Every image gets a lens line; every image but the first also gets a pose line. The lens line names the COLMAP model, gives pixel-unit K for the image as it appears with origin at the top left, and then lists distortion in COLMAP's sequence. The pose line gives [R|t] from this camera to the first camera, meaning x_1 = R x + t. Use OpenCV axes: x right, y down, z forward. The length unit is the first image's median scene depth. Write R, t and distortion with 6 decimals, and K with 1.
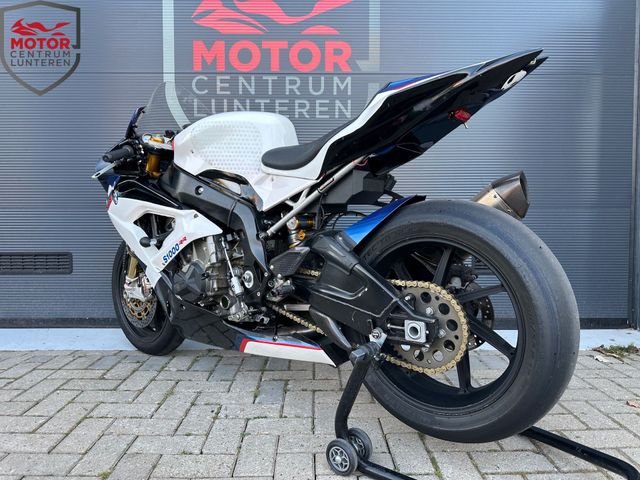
lens RADIAL K [[454.6, 0, 323.4], [0, 454.6, 242.5], [0, 0, 1]] dist [0.030269, -0.049616]
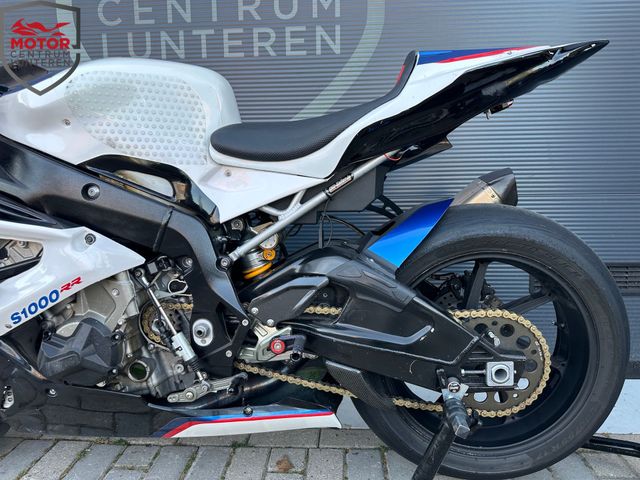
lens RADIAL K [[454.6, 0, 320.6], [0, 454.6, 234.0], [0, 0, 1]] dist [0.030269, -0.049616]
pose [[0.997486, -0.007111, -0.070510, 0.076733], [0.012710, 0.996772, 0.079273, -0.074221], [0.069719, -0.079970, 0.994356, 0.345271]]
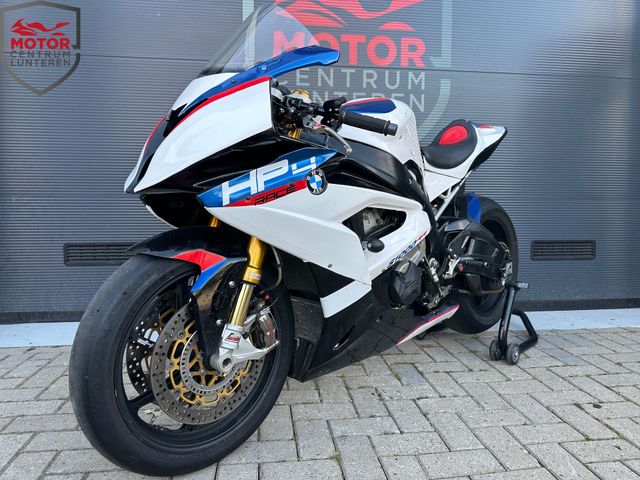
lens RADIAL K [[454.6, 0, 323.5], [0, 454.6, 235.5], [0, 0, 1]] dist [0.030269, -0.049616]
pose [[0.993158, -0.004309, 0.116696, -0.294477], [0.002265, 0.999842, 0.017645, -0.009490], [-0.116754, -0.017260, 0.993011, -0.016250]]
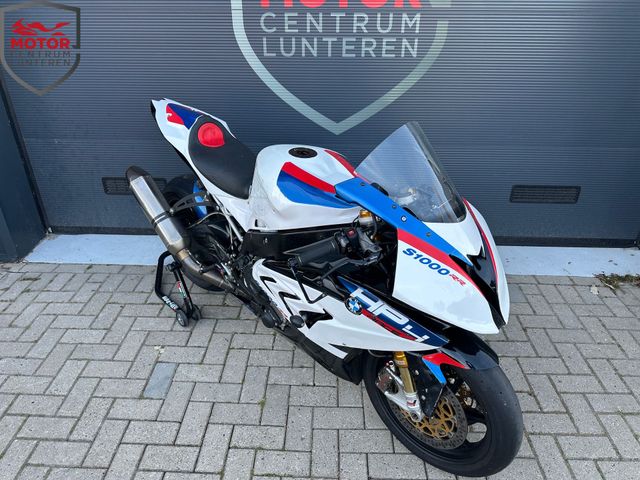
lens RADIAL K [[454.6, 0, 321.2], [0, 454.6, 241.7], [0, 0, 1]] dist [0.030269, -0.049616]
pose [[0.998624, 0.027142, -0.044873, -0.095782], [-0.004841, 0.899704, 0.436473, -0.351004], [0.052219, -0.435656, 0.898597, -0.108149]]
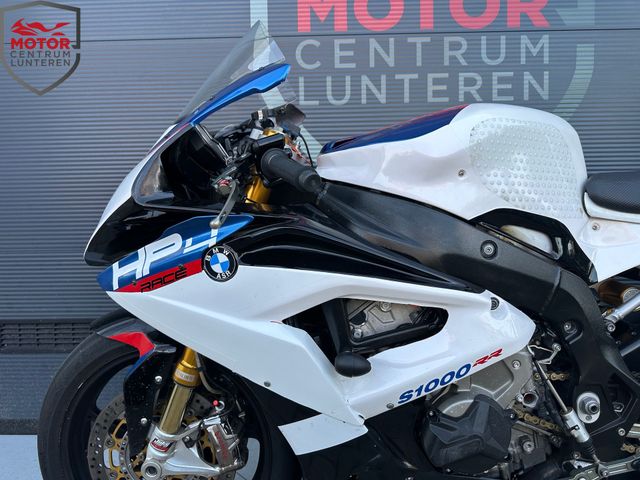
lens RADIAL K [[454.6, 0, 324.7], [0, 454.6, 233.9], [0, 0, 1]] dist [0.030269, -0.049616]
pose [[0.999463, -0.014343, -0.029451, -0.233148], [0.014223, 0.999890, -0.004294, -0.092538], [0.029509, 0.003873, 0.999557, 0.368973]]
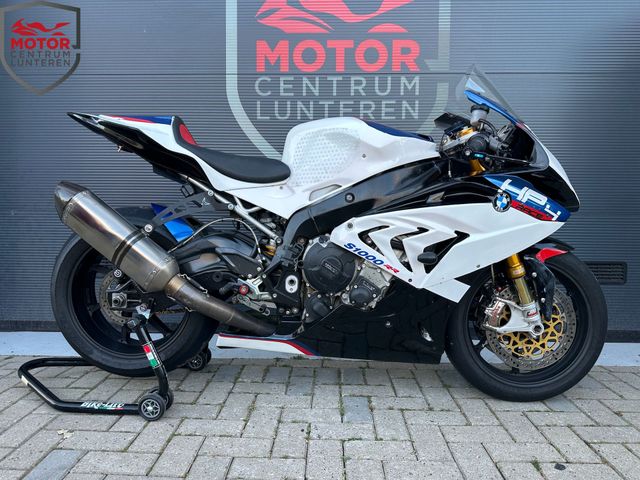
lens RADIAL K [[454.6, 0, 320.1], [0, 454.6, 240.6], [0, 0, 1]] dist [0.030269, -0.049616]
pose [[0.999026, 0.008356, -0.043320, -0.103669], [-0.008241, 0.999962, 0.002848, -0.018706], [0.043342, -0.002488, 0.999057, 0.029855]]
